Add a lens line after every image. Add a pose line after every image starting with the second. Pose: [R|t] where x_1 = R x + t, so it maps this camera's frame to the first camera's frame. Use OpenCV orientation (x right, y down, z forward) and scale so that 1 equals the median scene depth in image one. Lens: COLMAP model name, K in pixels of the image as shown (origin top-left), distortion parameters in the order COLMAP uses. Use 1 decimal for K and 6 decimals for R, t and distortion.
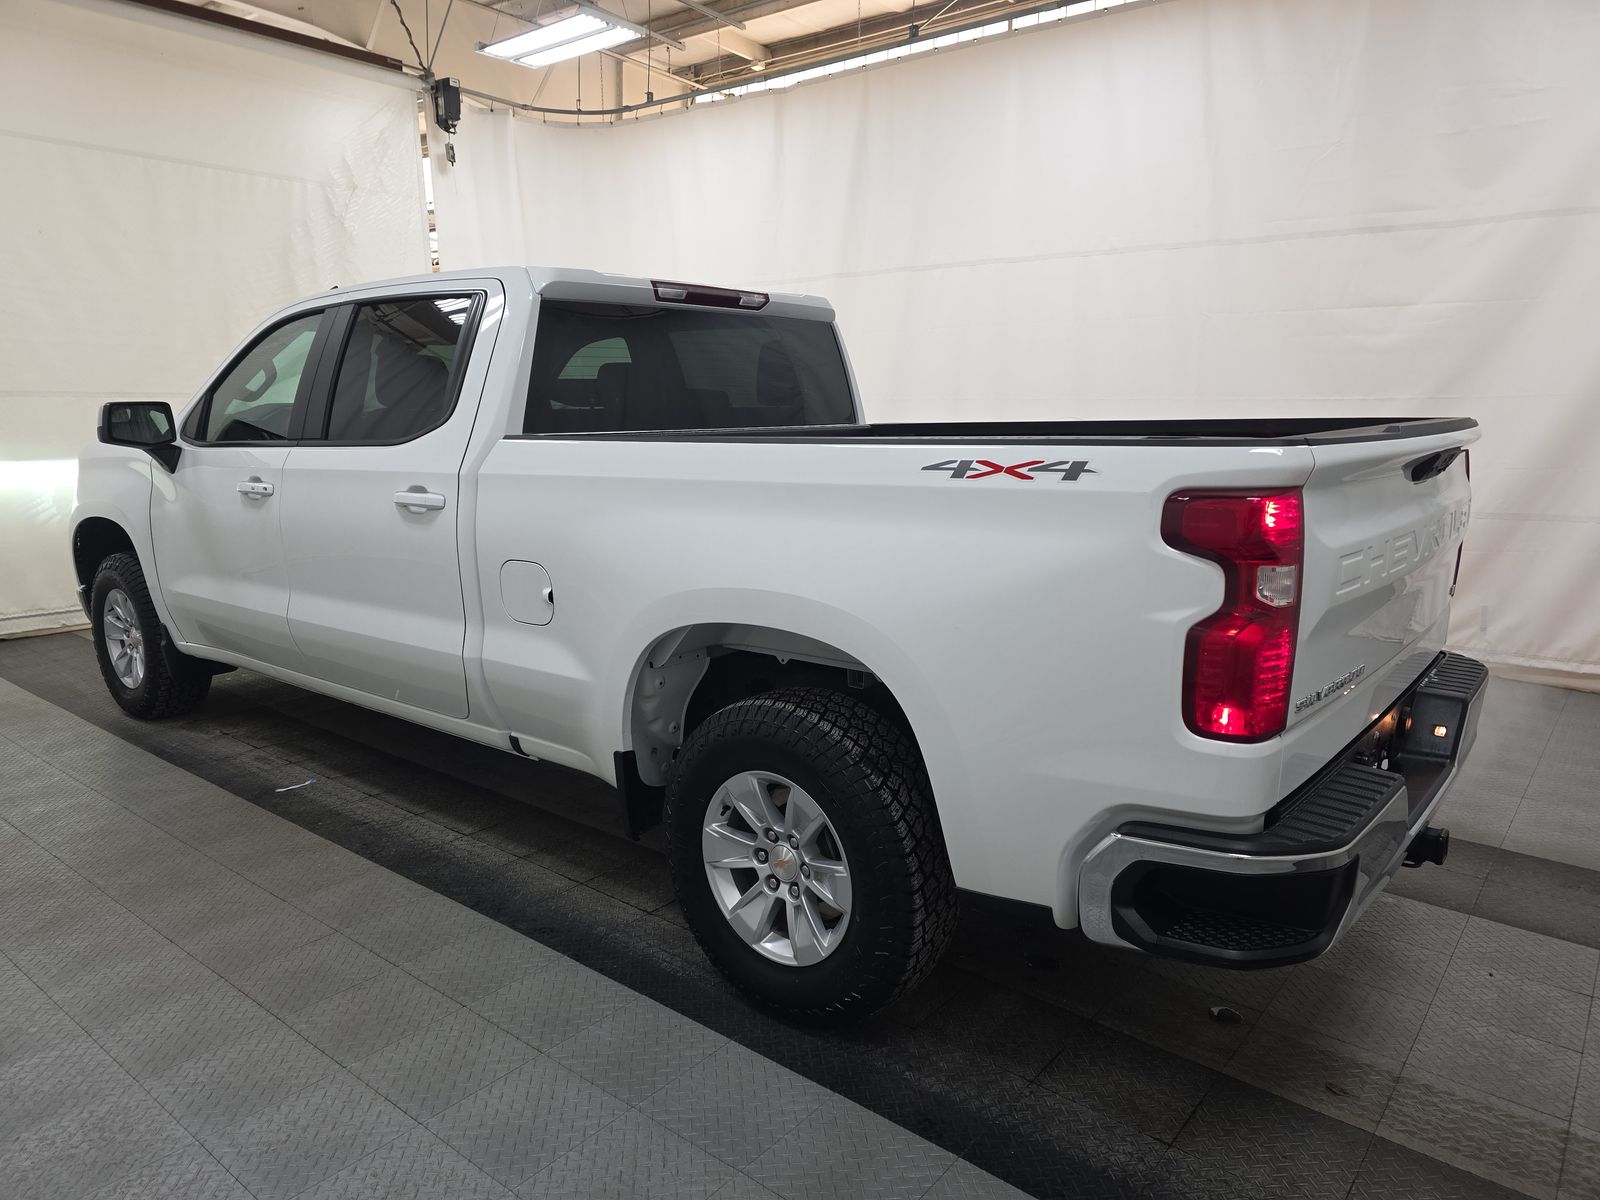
lens RADIAL K [[1094.2, 0, 807.5], [0, 1094.2, 601.1], [0, 0, 1]] dist [0.037422, -0.029622]
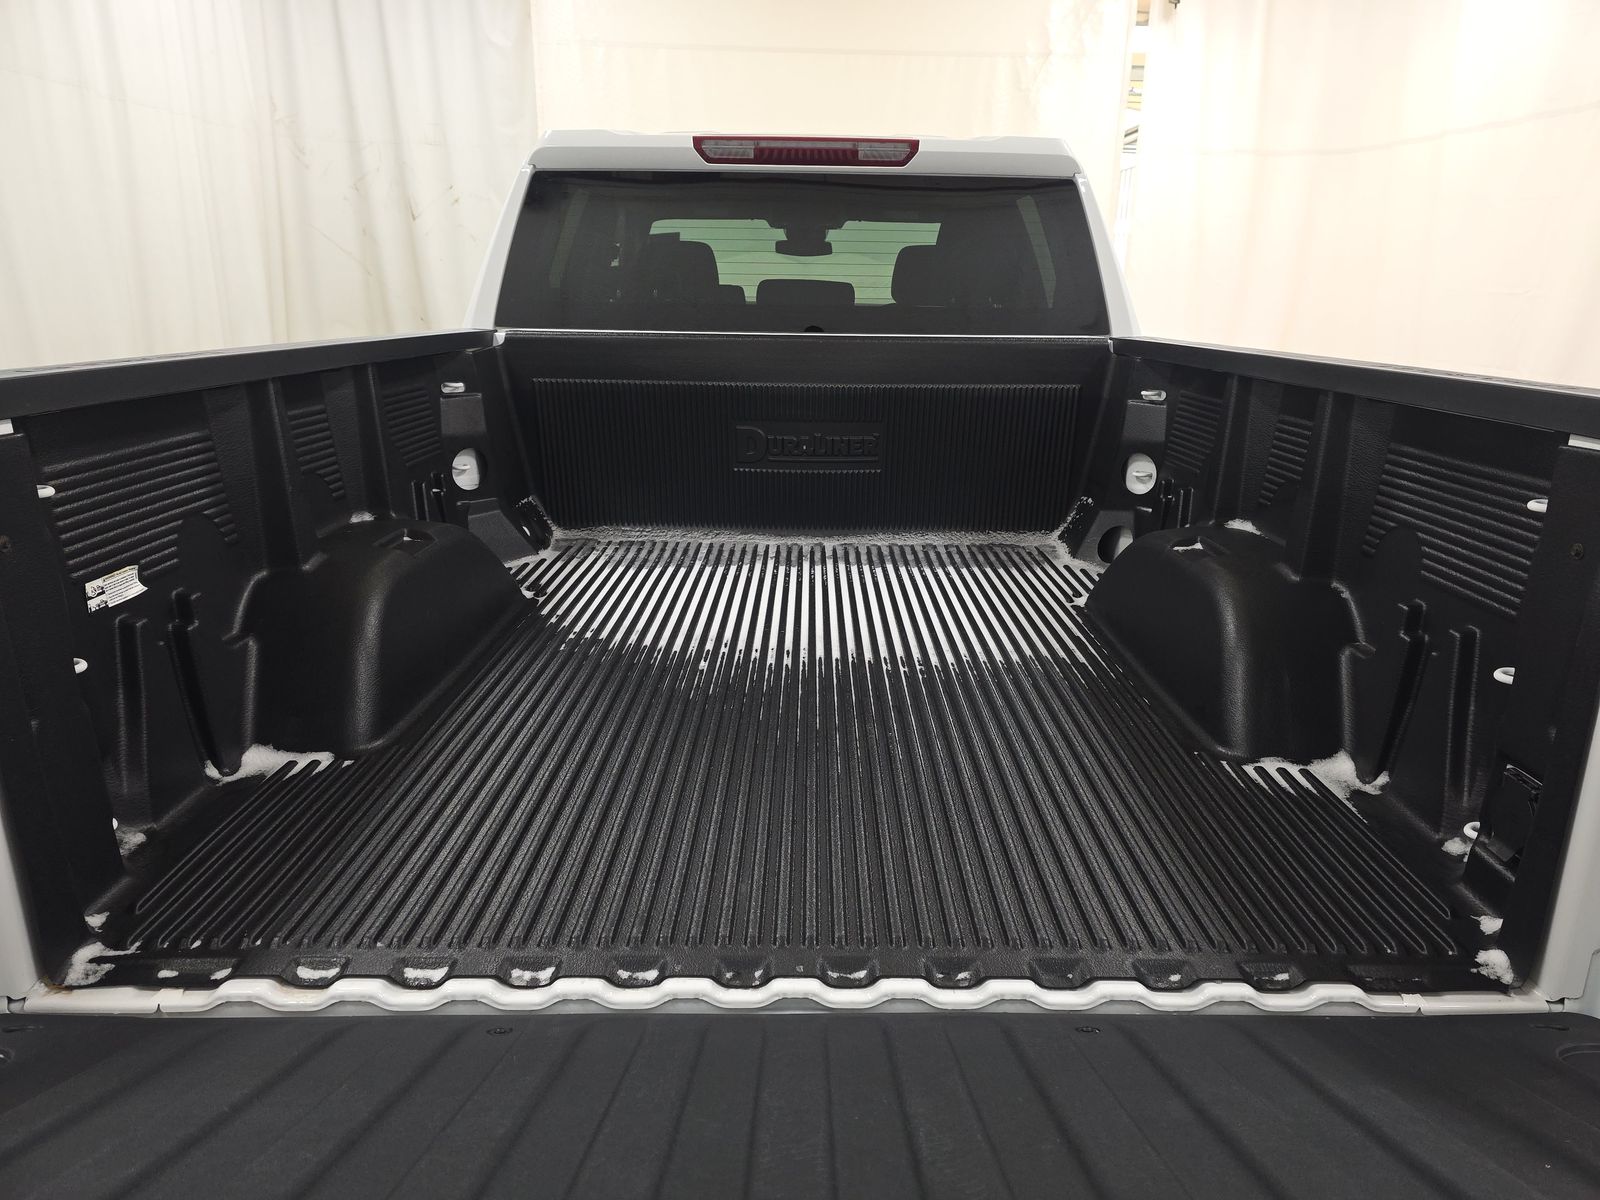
lens RADIAL K [[1094.2, 0, 828.7], [0, 1094.2, 614.6], [0, 0, 1]] dist [0.037422, -0.029622]
pose [[0.651147, 0.226884, -0.724245, 0.238946], [-0.147210, 0.973904, 0.172742, -0.046270], [0.744538, -0.005864, 0.667554, 0.229858]]
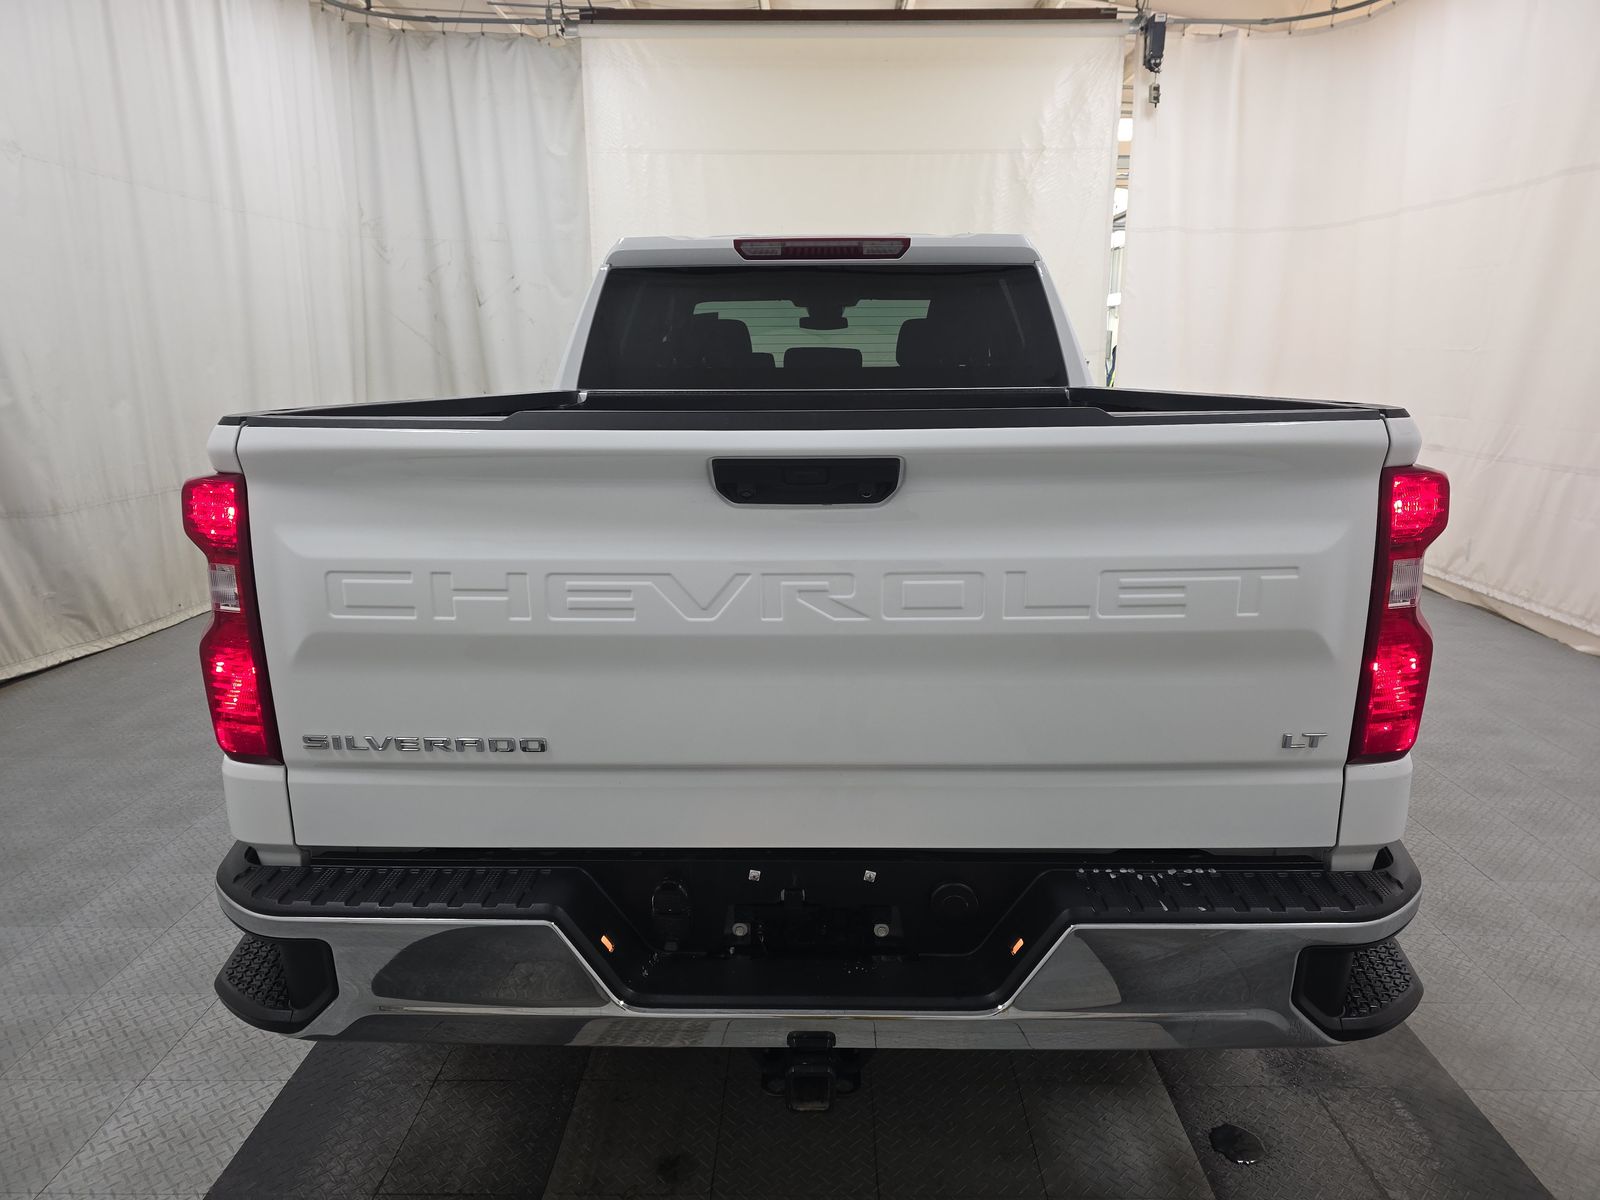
lens RADIAL K [[1094.2, 0, 811.6], [0, 1094.2, 602.6], [0, 0, 1]] dist [0.037422, -0.029622]
pose [[0.622384, 0.167396, -0.764602, 0.306365], [-0.133305, 0.985261, 0.107195, -0.034491], [0.771277, 0.035209, 0.635526, 0.179914]]
